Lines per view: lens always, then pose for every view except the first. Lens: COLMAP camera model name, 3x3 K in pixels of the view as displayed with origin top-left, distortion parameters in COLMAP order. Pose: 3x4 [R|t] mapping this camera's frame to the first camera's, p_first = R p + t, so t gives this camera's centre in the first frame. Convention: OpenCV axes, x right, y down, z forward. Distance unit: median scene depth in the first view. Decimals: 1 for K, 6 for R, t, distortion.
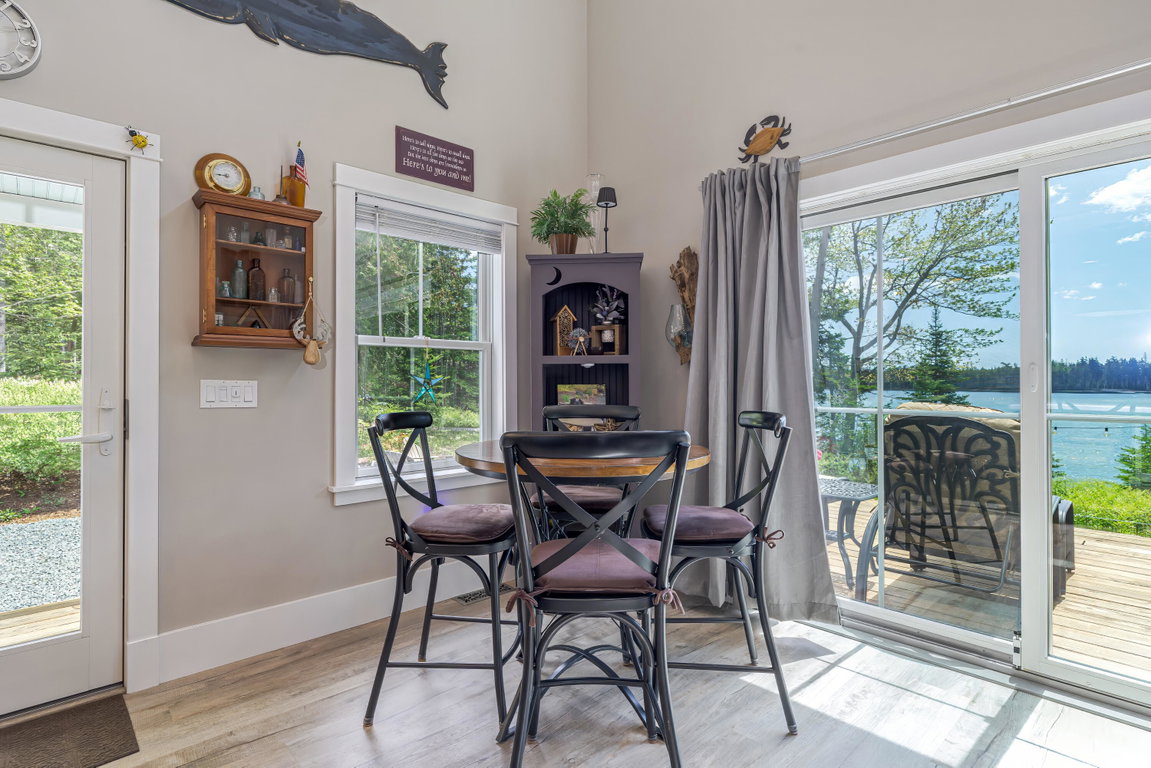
lens RADIAL K [[586.6, 0, 573.9], [0, 586.6, 386.6], [0, 0, 1]] dist [0.004900, 0.000521]
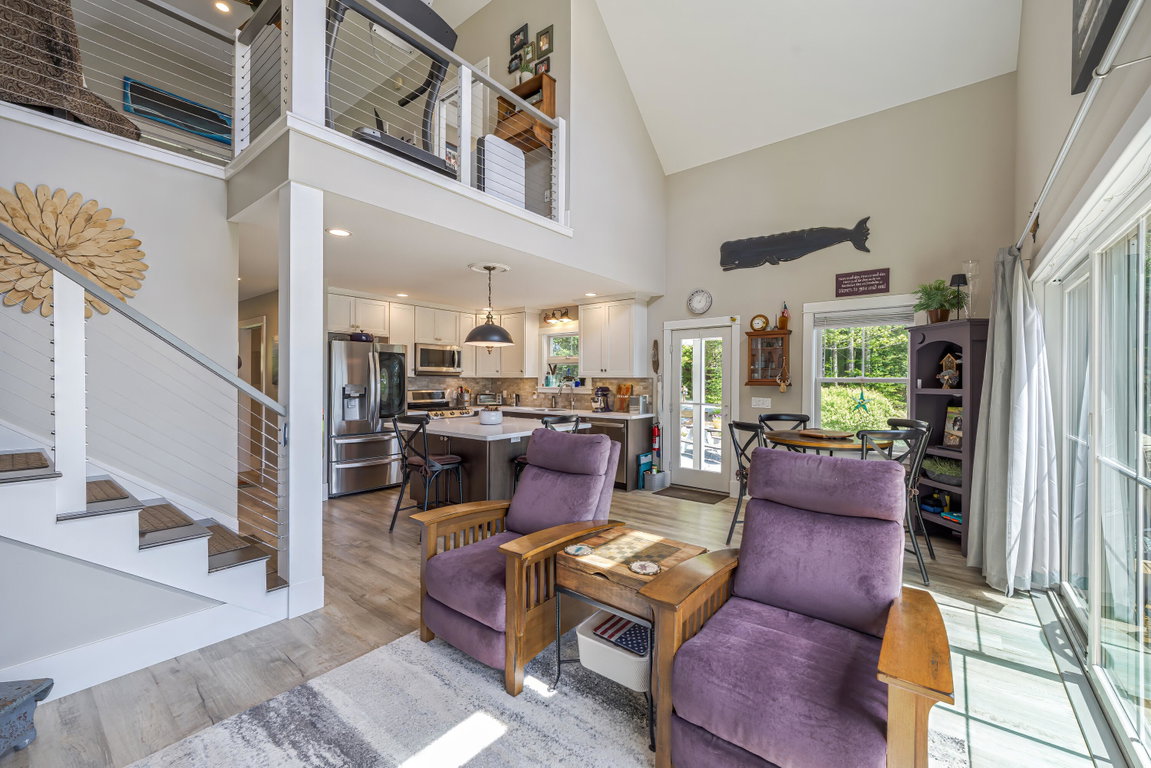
lens RADIAL K [[463.1, 0, 582.9], [0, 463.1, 384.2], [0, 0, 1]] dist [0.002073, -0.000030]
pose [[0.178588, 0.007075, -0.983898, 1.029403], [-0.003664, 0.999972, 0.006526, -0.070135], [0.983917, 0.002440, 0.178609, -0.126864]]
